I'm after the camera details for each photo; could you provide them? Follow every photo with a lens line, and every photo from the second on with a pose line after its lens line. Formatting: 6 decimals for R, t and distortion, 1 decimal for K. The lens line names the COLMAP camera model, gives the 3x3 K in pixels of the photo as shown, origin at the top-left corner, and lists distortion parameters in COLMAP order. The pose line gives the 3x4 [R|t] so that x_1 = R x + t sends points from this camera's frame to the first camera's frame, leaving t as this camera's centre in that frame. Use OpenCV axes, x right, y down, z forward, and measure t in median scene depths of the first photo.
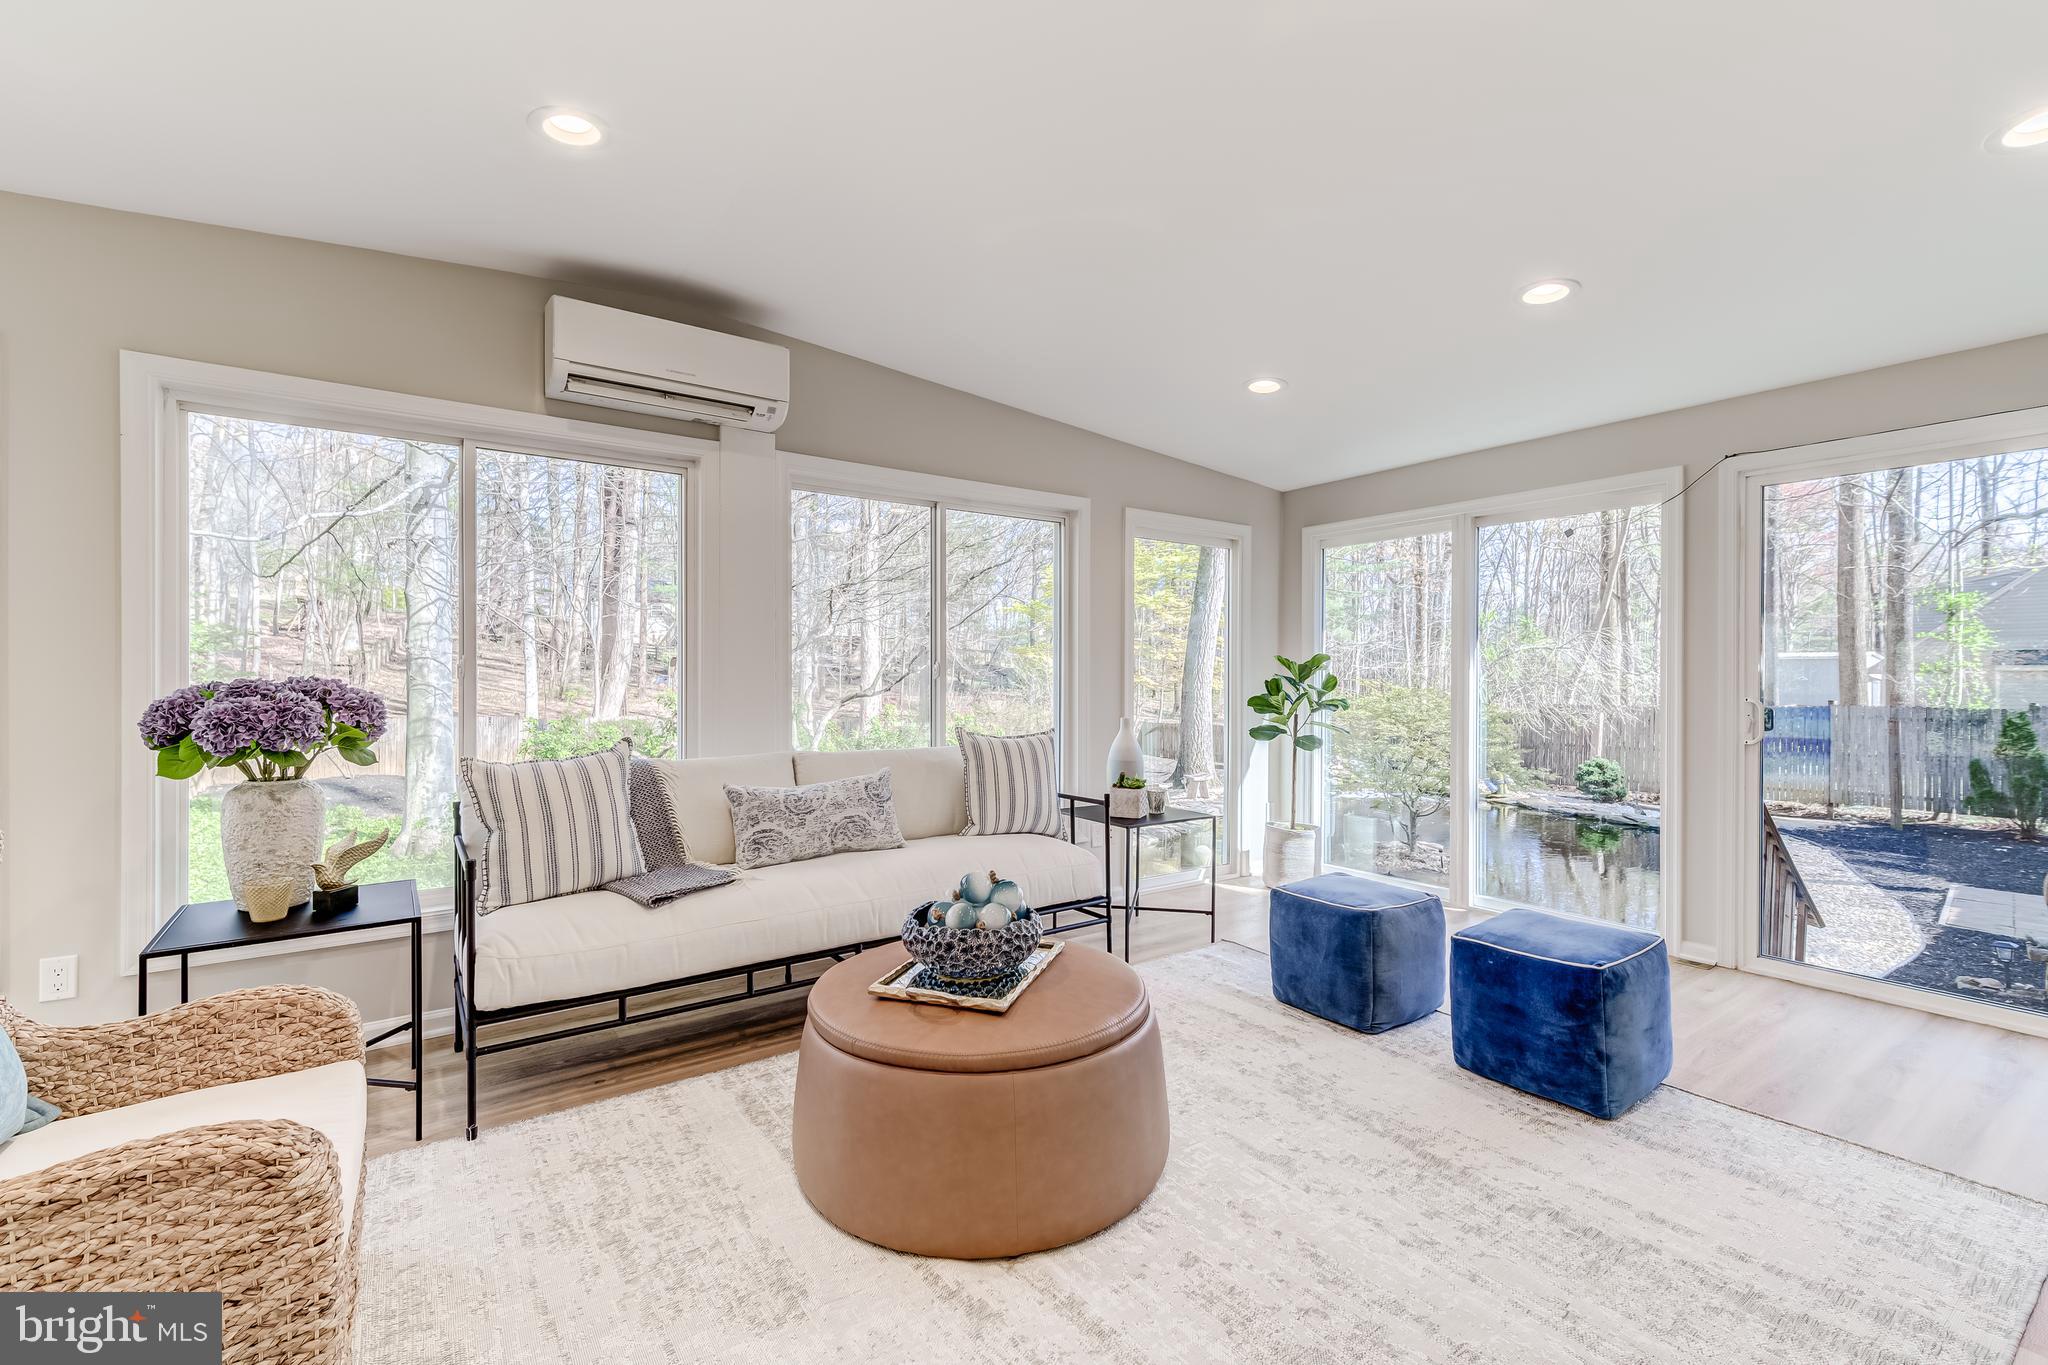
lens RADIAL K [[874.1, 0, 1020.1], [0, 874.1, 671.7], [0, 0, 1]] dist [0.001801, 0.000166]
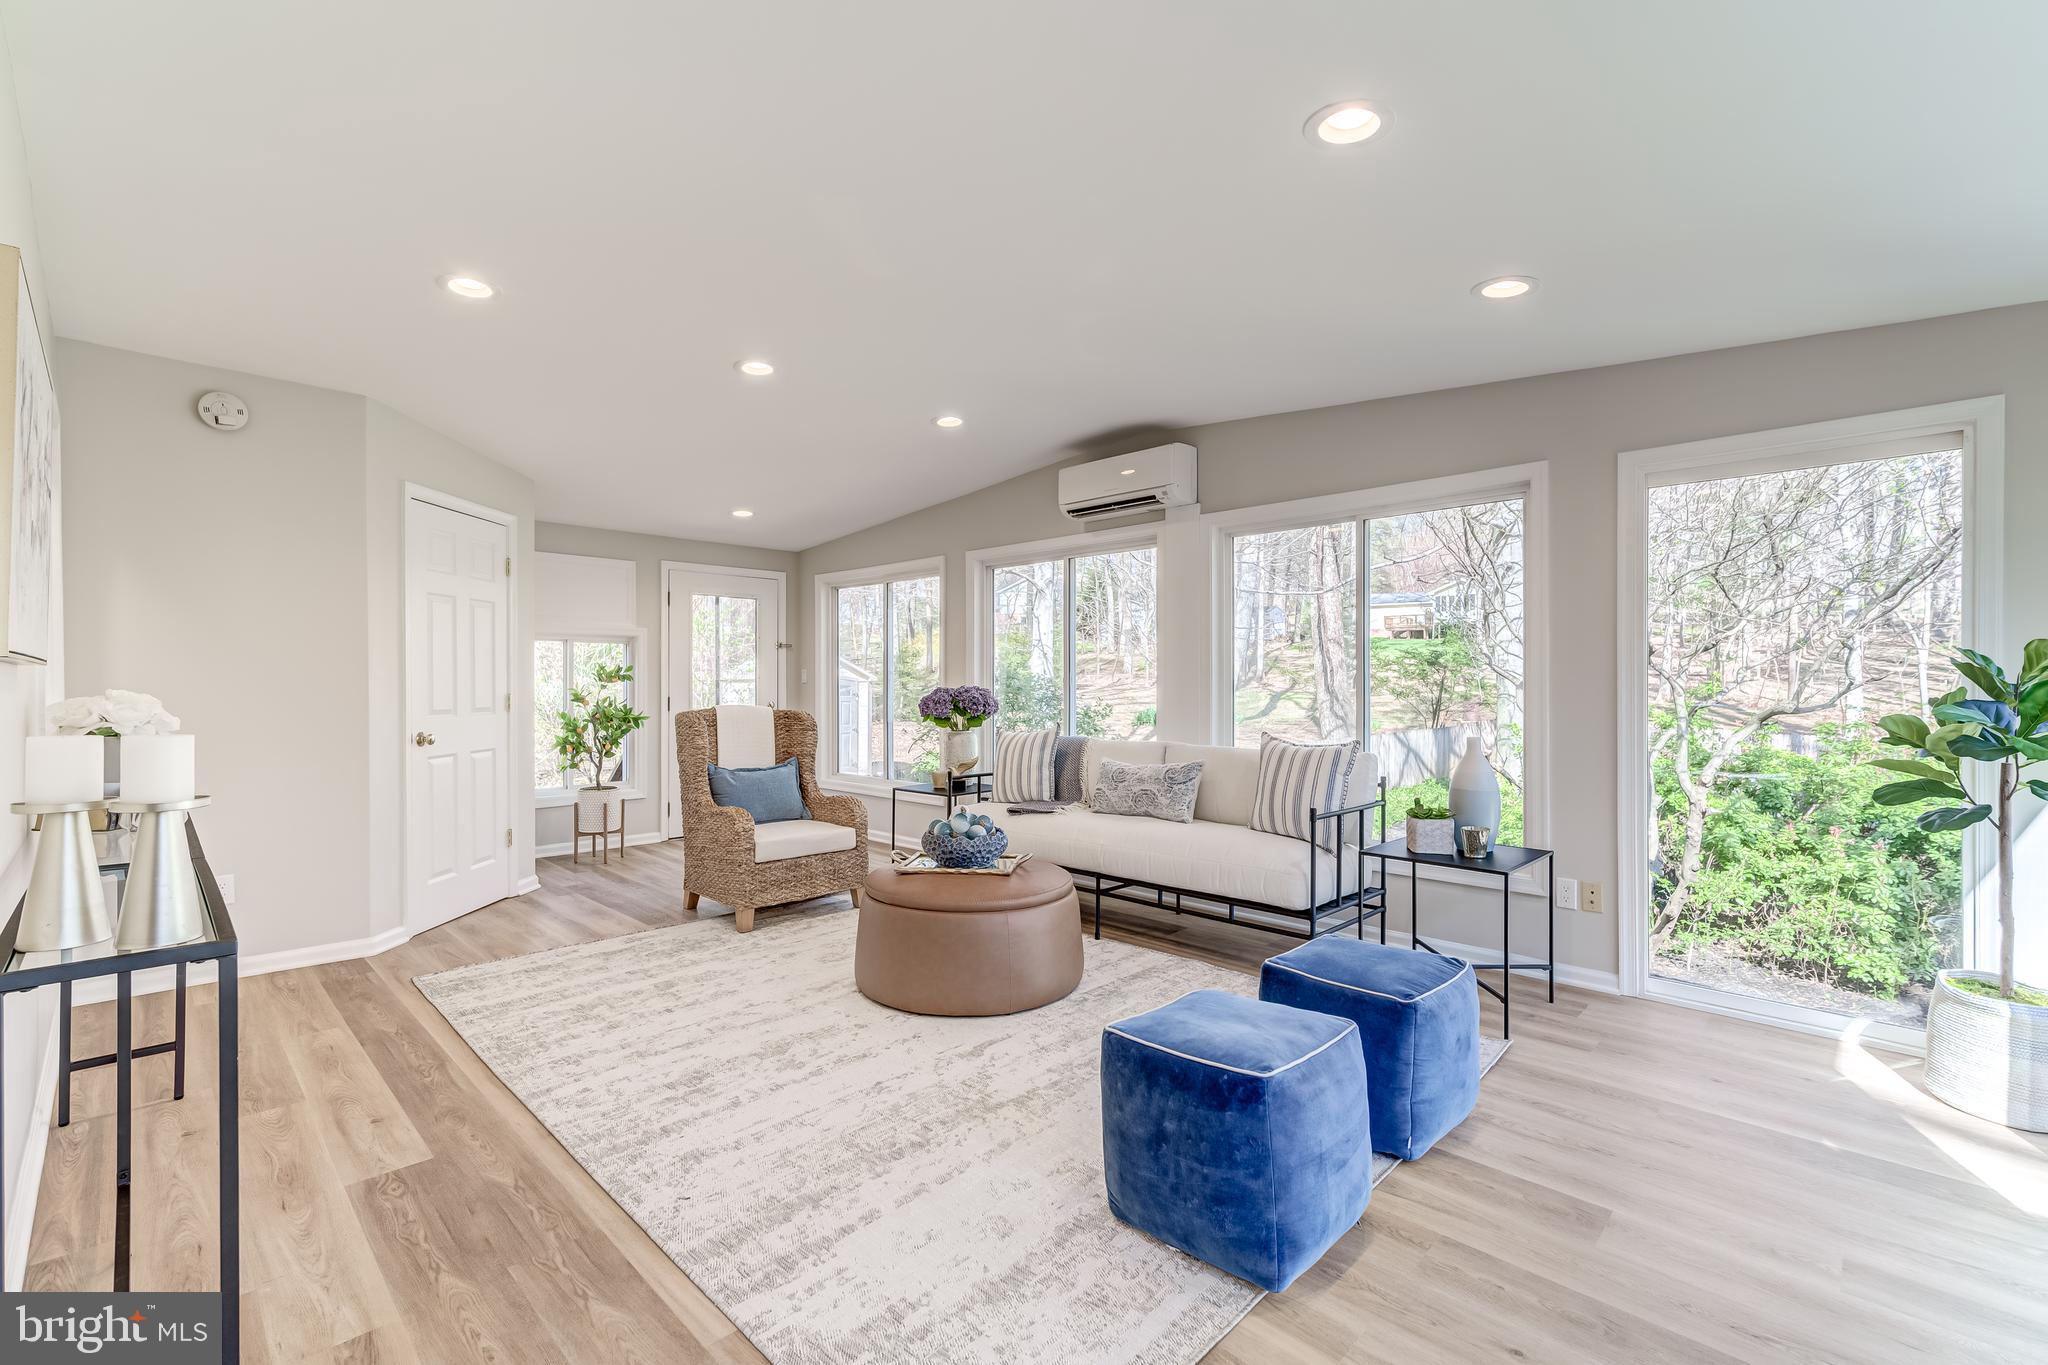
lens RADIAL K [[885.0, 0, 1029.1], [0, 885.0, 679.2], [0, 0, 1]] dist [-0.000752, -0.000257]
pose [[0.186637, -0.005618, -0.982413, 1.564402], [0.003007, 0.999982, -0.005148, 0.003192], [0.982424, -0.001993, 0.186650, 0.799872]]
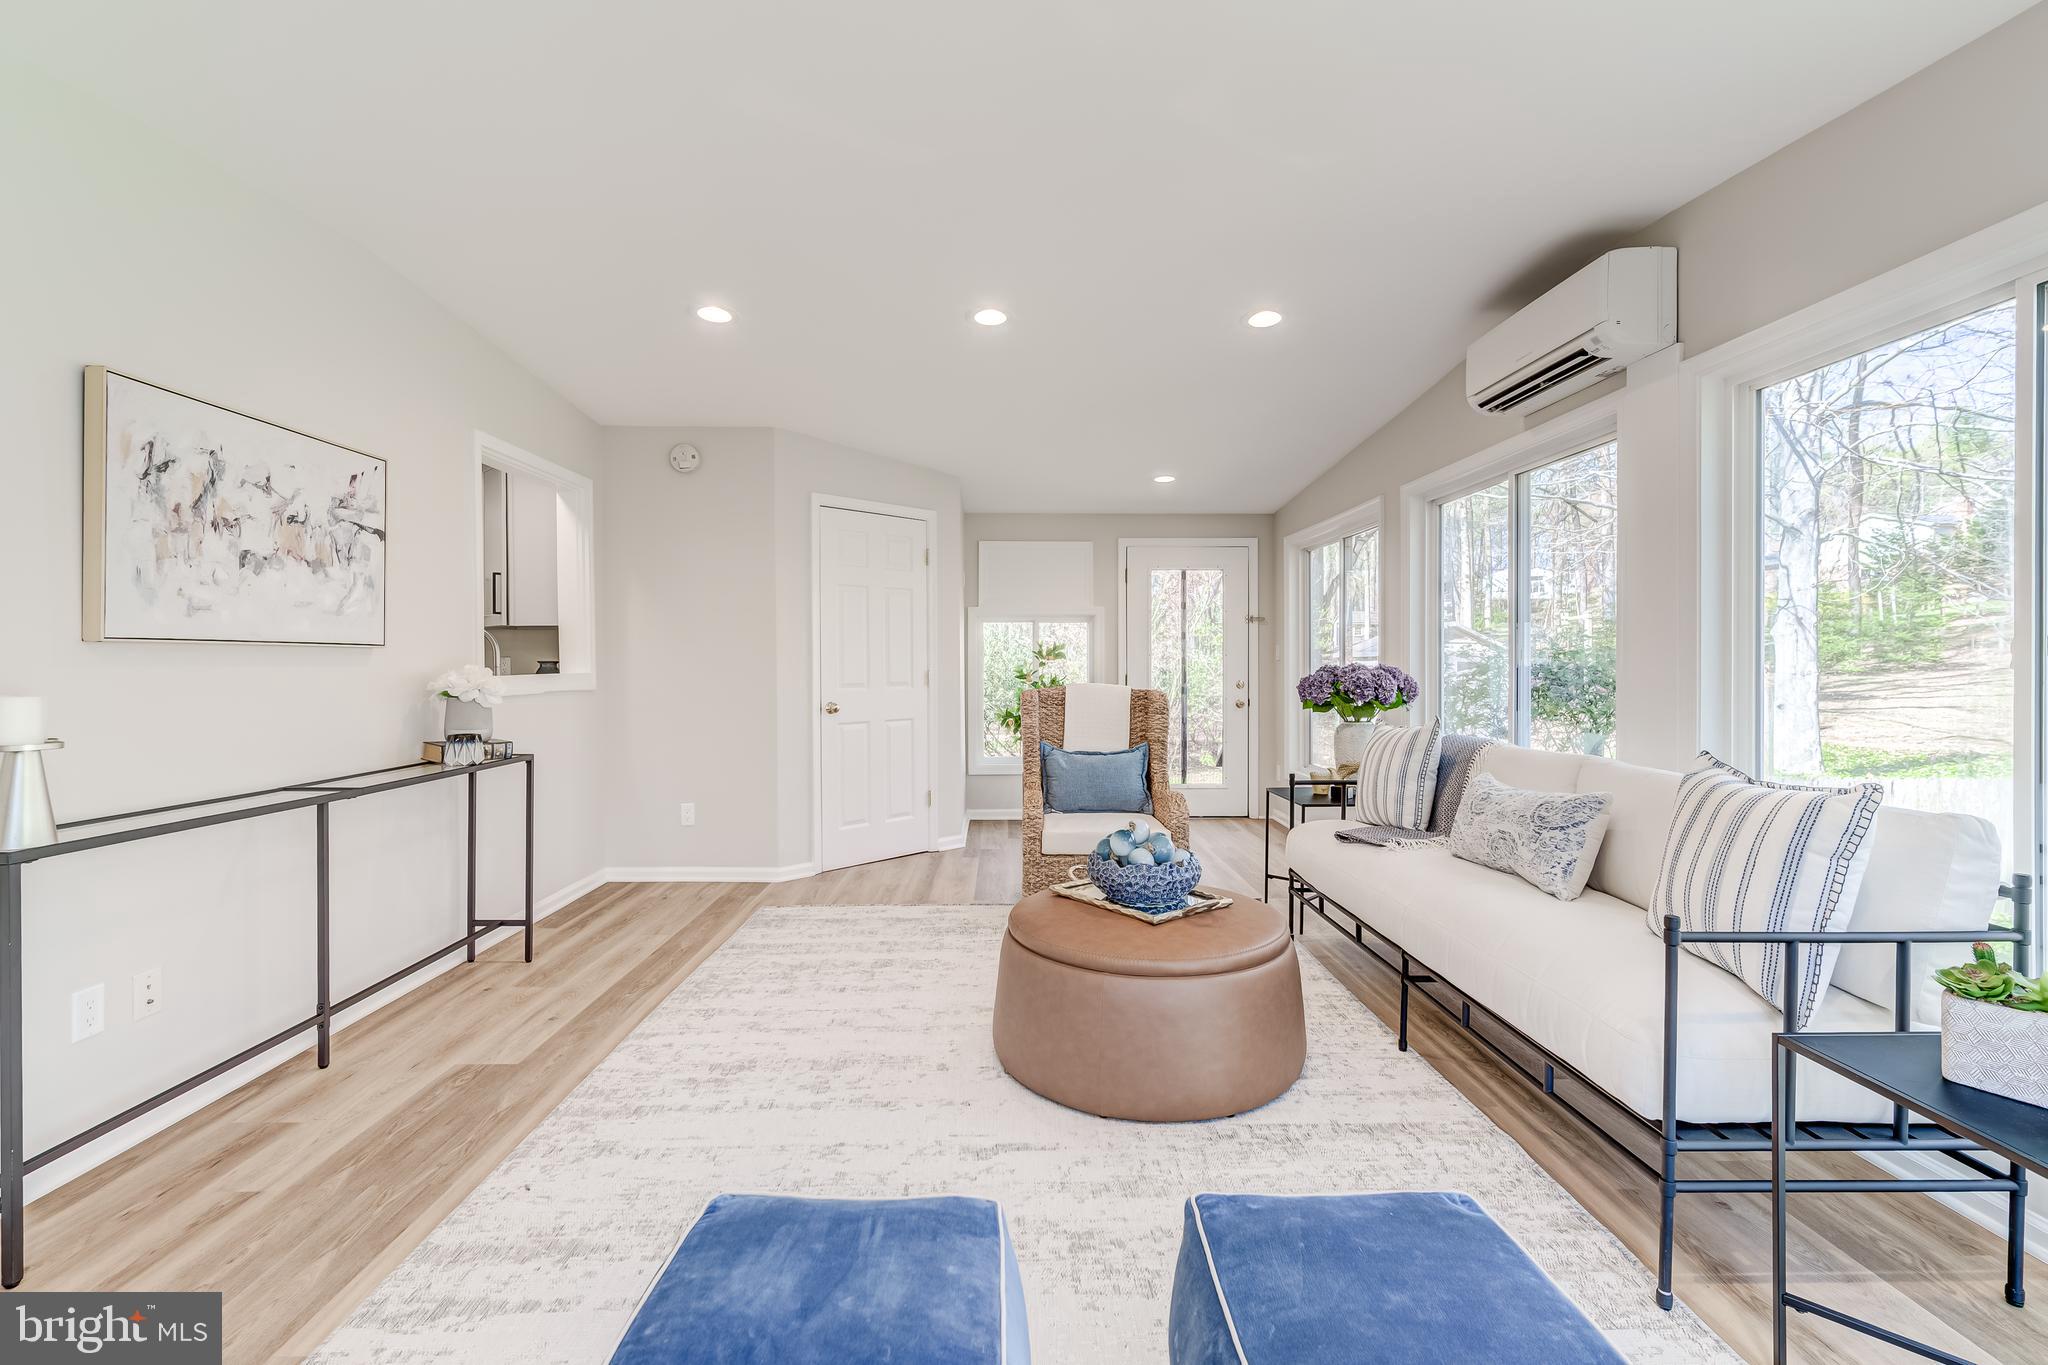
lens RADIAL K [[881.6, 0, 1026.5], [0, 881.6, 669.1], [0, 0, 1]] dist [-0.000014, 0.000121]
pose [[-0.554096, 0.005584, -0.832434, 1.051929], [0.002869, 0.999984, 0.004798, 0.009791], [0.832448, 0.000270, -0.554103, 1.529719]]
